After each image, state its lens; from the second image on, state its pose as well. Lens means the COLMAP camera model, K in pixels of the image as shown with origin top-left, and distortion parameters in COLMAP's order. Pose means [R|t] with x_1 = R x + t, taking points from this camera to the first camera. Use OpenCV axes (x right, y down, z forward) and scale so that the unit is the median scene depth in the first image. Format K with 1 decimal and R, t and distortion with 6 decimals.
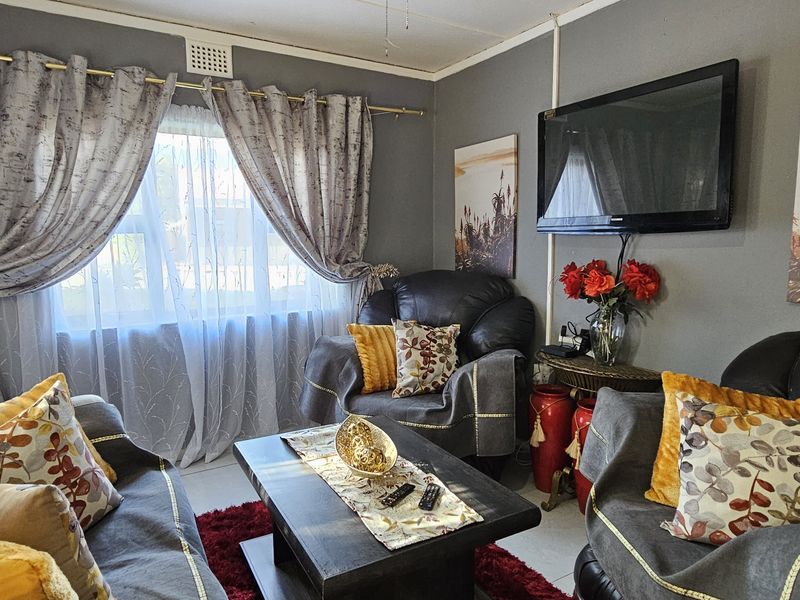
lens RADIAL K [[523.3, 0, 395.0], [0, 523.3, 303.5], [0, 0, 1]] dist [0.000520, -0.001767]
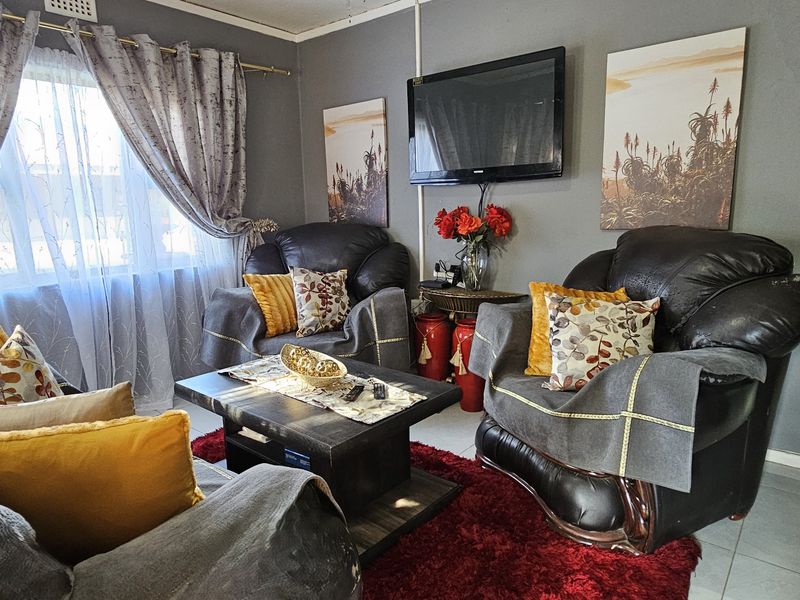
lens RADIAL K [[524.8, 0, 392.7], [0, 524.8, 304.5], [0, 0, 1]] dist [-0.002499, -0.000560]
pose [[0.942368, -0.078374, 0.325269, -0.164835], [0.058864, 0.995850, 0.069412, 0.045743], [-0.329359, -0.046265, 0.943071, -0.098076]]
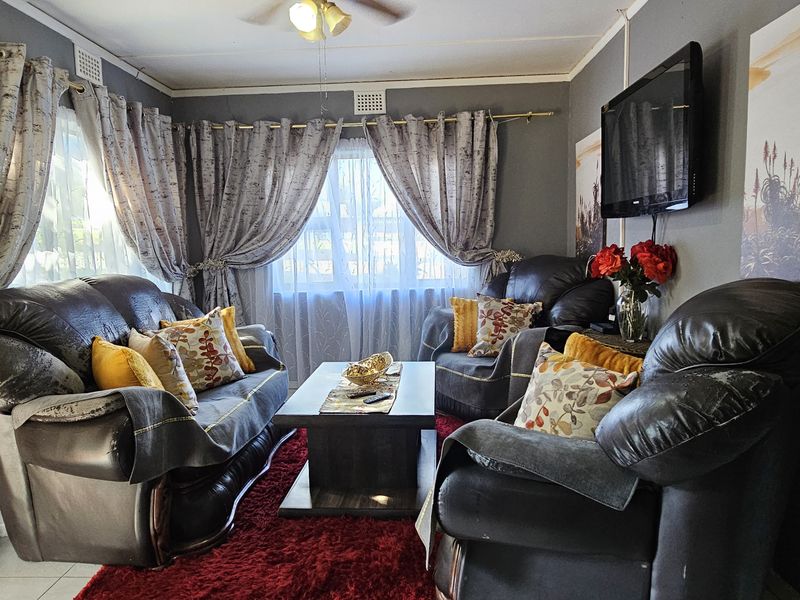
lens RADIAL K [[523.3, 0, 395.0], [0, 523.3, 303.5], [0, 0, 1]] dist [0.000520, -0.001767]
pose [[0.830634, 0.051118, -0.554467, 0.521252], [-0.048305, 0.998638, 0.019704, 0.038351], [0.554719, 0.010417, 0.831973, -0.121589]]
